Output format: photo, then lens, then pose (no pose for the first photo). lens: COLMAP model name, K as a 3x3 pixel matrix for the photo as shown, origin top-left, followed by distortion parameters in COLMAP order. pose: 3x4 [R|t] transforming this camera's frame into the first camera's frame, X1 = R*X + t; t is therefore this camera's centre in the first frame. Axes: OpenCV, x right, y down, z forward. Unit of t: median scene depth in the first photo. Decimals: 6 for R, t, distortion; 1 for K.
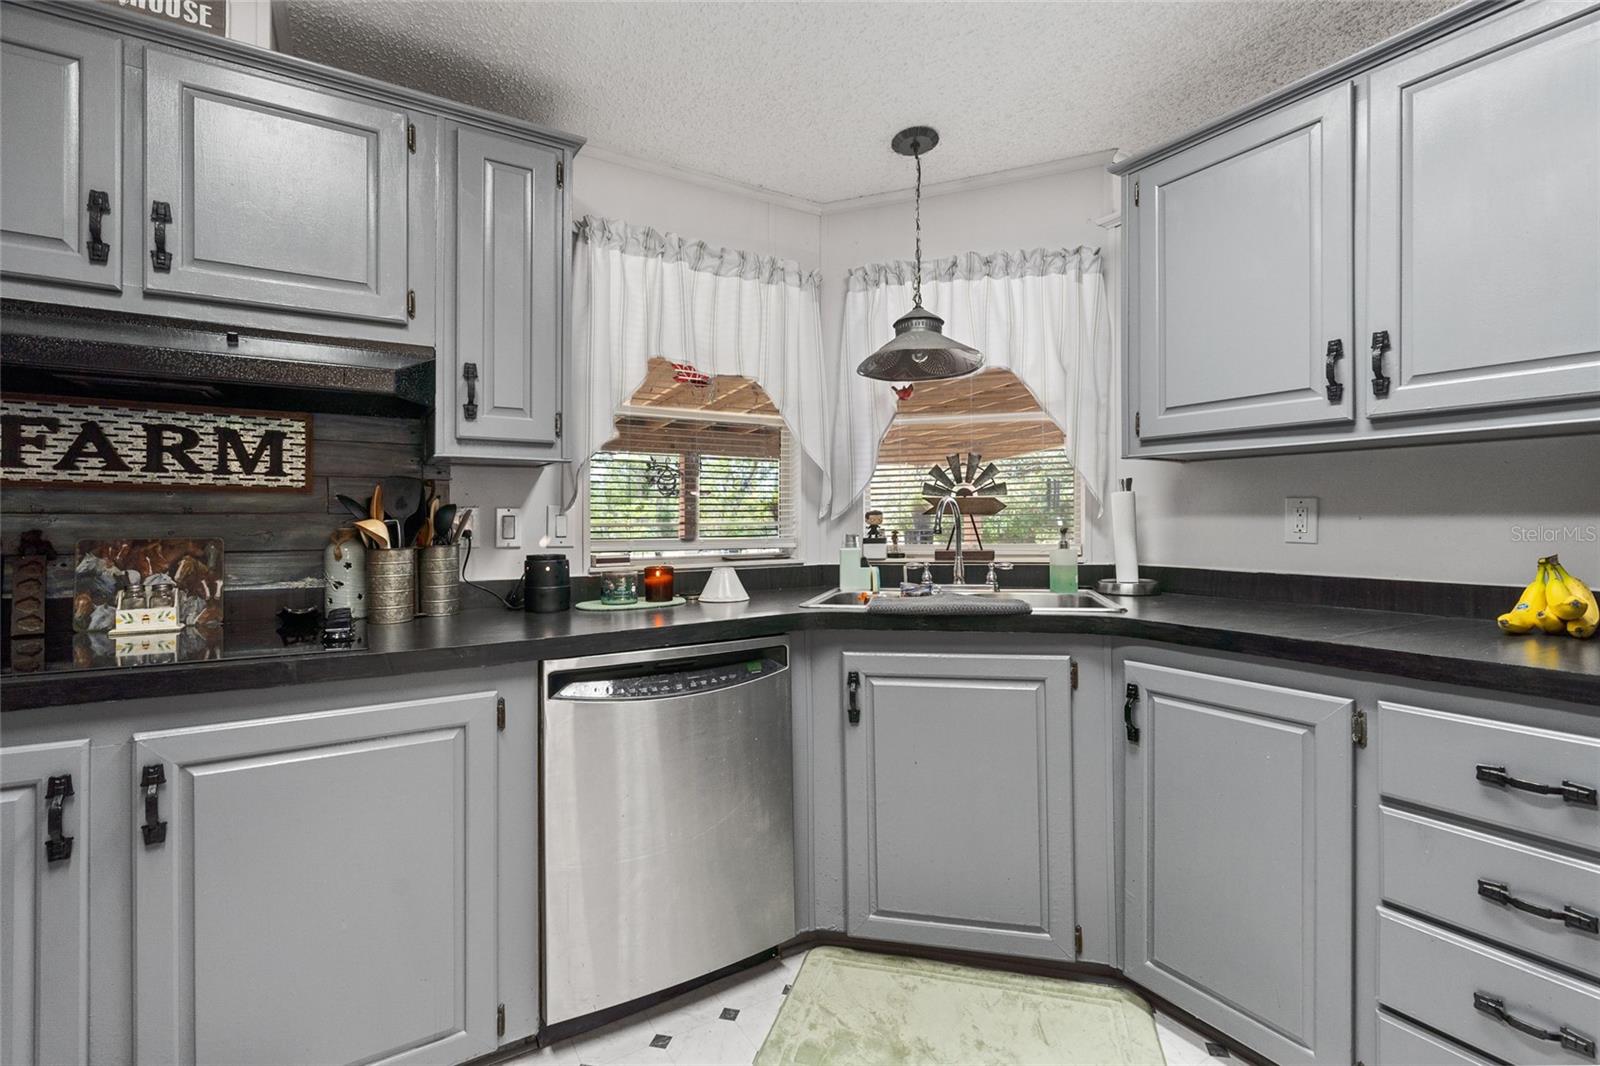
lens RADIAL K [[732.6, 0, 799.8], [0, 732.6, 526.2], [0, 0, 1]] dist [-0.003475, -0.000293]
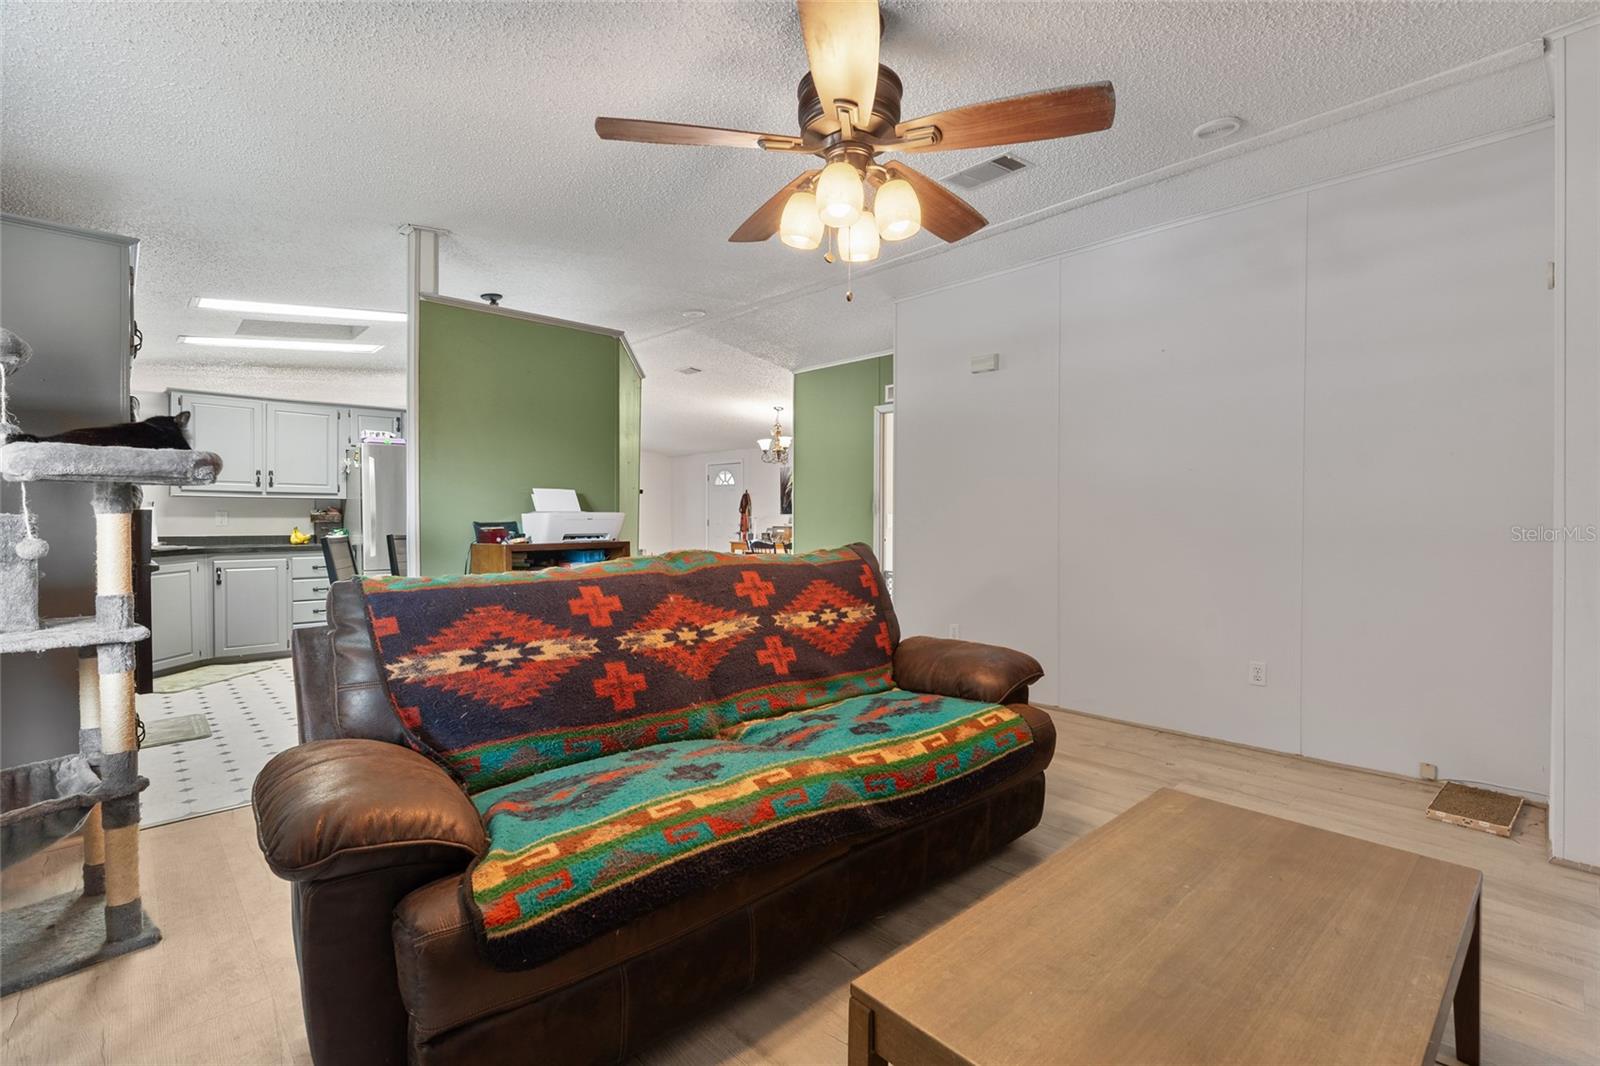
lens RADIAL K [[732.6, 0, 799.7], [0, 732.6, 527.8], [0, 0, 1]] dist [-0.003475, -0.000293]
pose [[-0.181637, -0.008383, 0.983330, -3.494133], [0.002975, 0.999954, 0.009074, 0.013790], [-0.983361, 0.004574, -0.181603, -1.050804]]
